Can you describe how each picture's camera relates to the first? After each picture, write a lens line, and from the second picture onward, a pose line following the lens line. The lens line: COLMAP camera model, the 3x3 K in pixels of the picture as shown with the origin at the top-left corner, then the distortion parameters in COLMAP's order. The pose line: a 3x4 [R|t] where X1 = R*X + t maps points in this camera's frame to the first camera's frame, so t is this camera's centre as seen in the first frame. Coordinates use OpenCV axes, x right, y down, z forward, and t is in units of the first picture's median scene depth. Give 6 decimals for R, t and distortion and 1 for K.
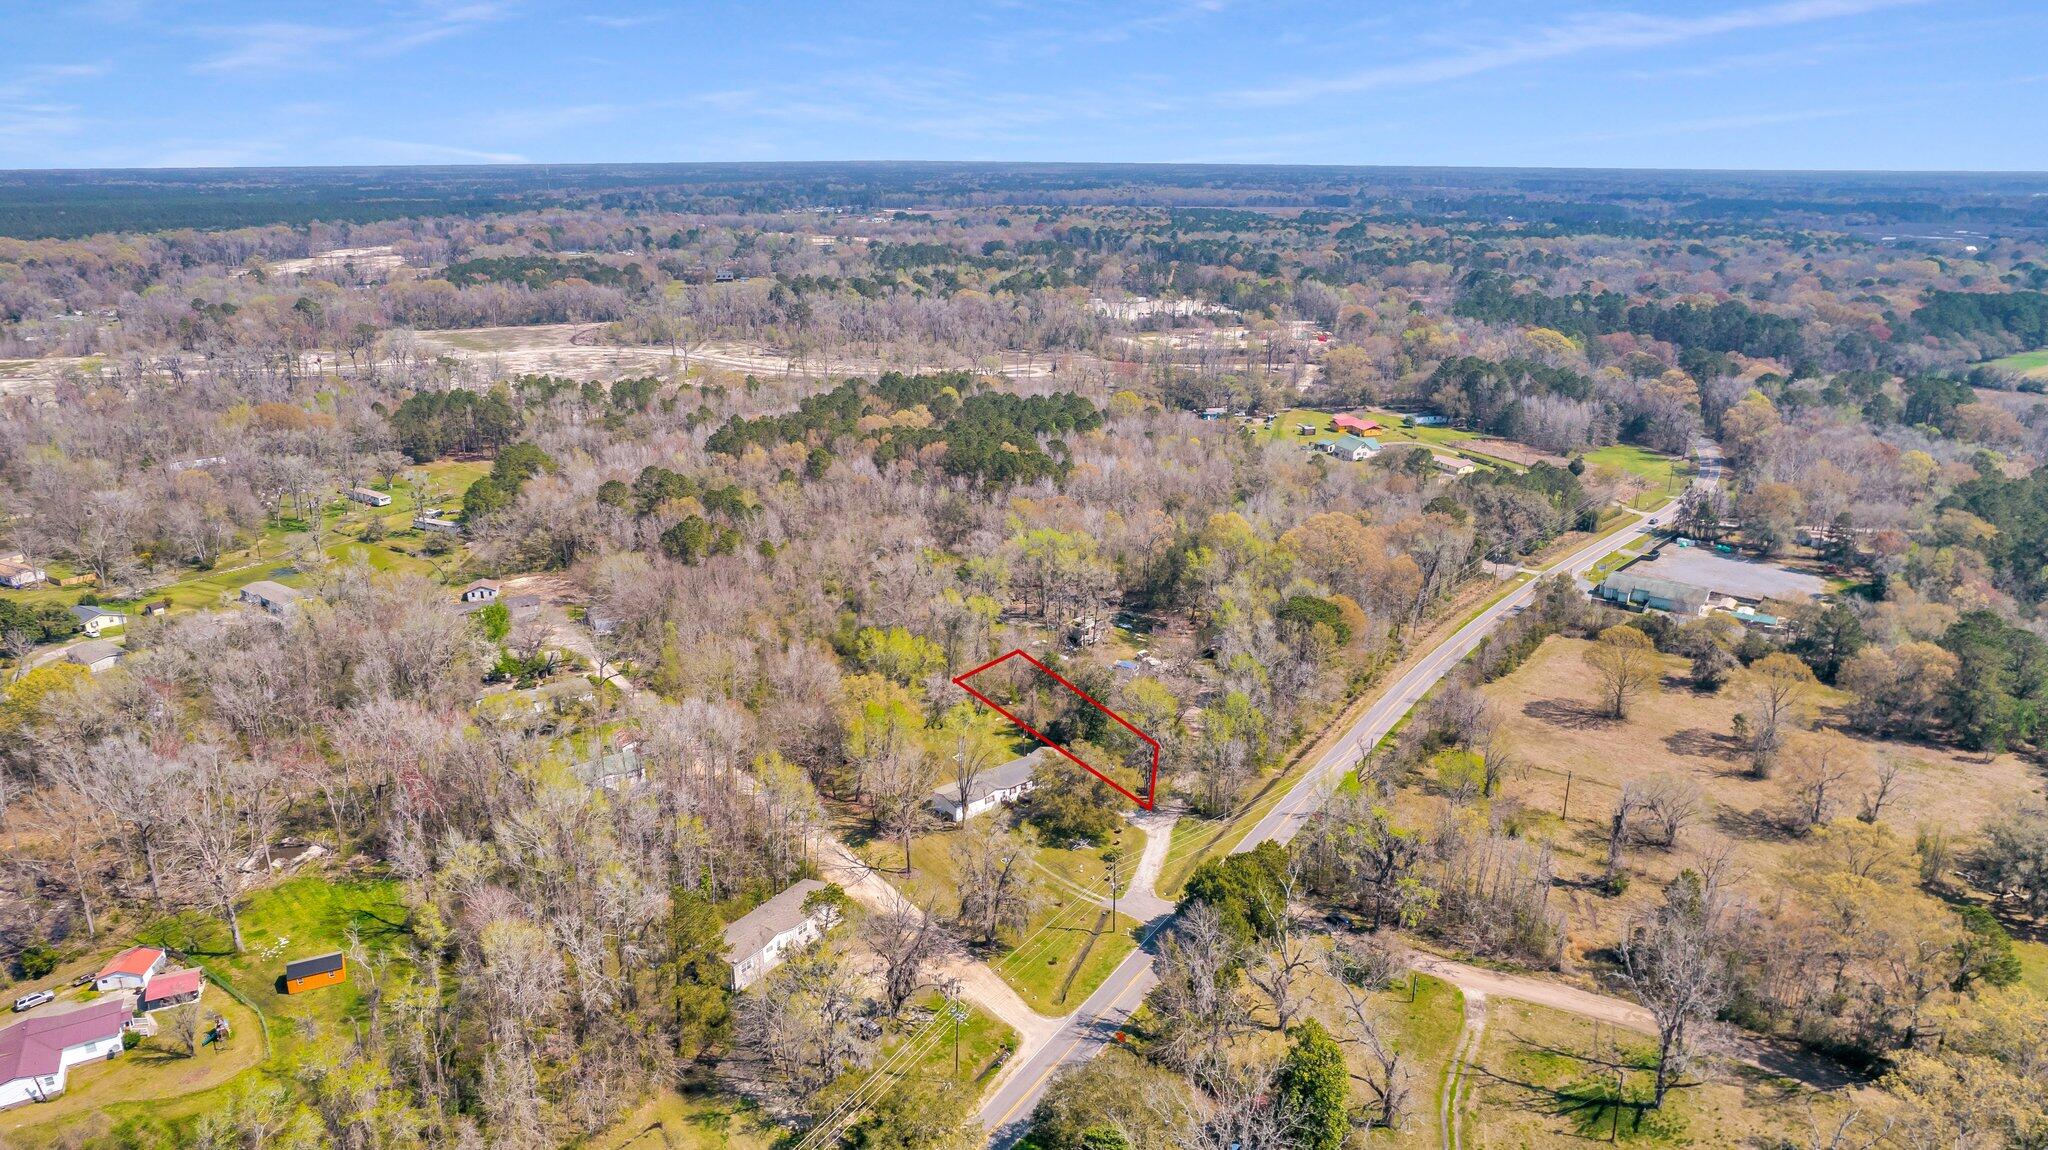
lens RADIAL K [[1339.3, 0, 1027.7], [0, 1339.3, 570.1], [0, 0, 1]] dist [-0.091403, 0.084641]
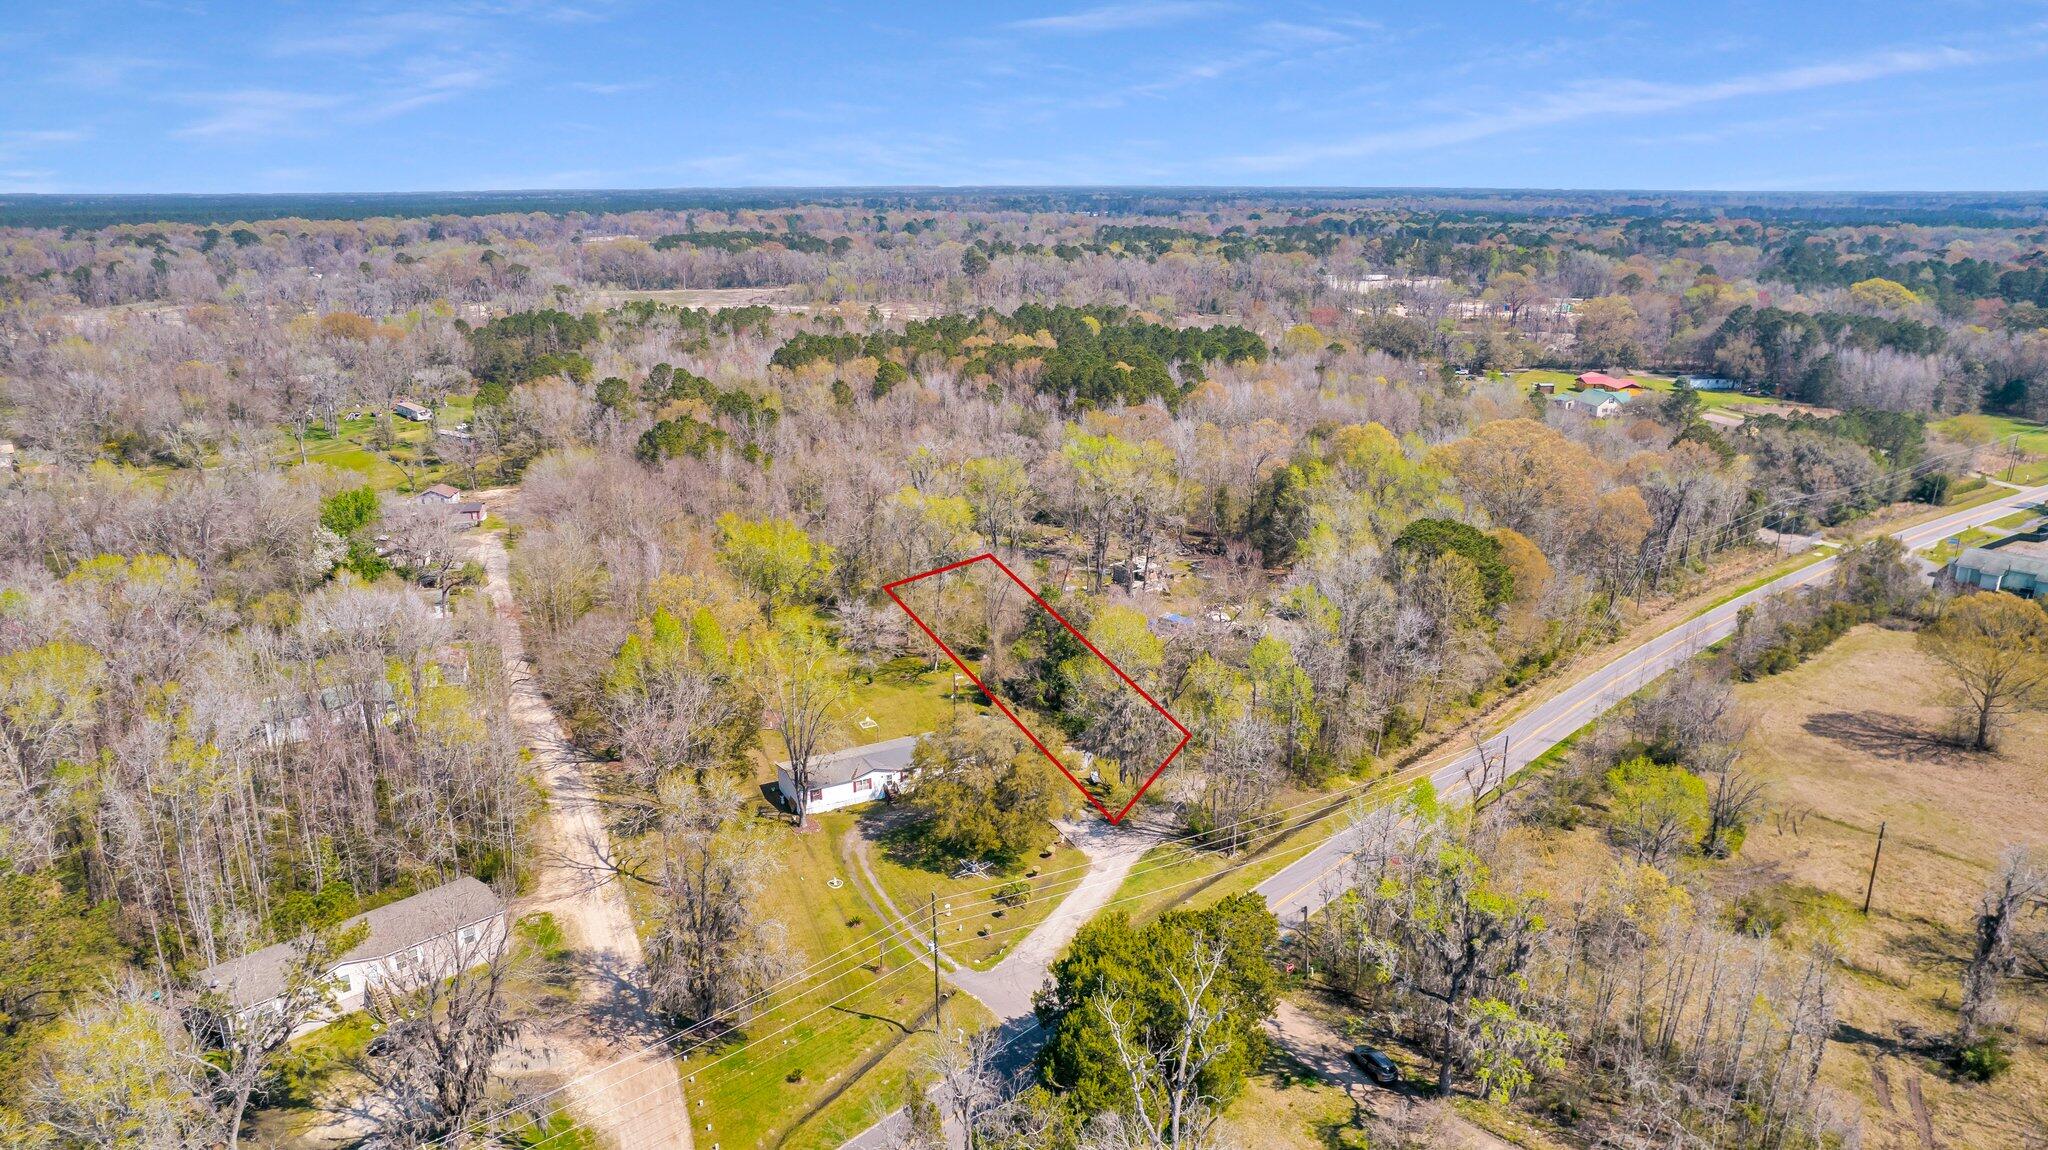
lens RADIAL K [[1339.3, 0, 1027.7], [0, 1339.3, 570.1], [0, 0, 1]] dist [-0.091403, 0.084641]
pose [[0.978702, 0.053295, -0.198249, 0.111860], [-0.057311, 0.998250, -0.014573, 0.050914], [0.197125, 0.025624, 0.980043, 0.268175]]
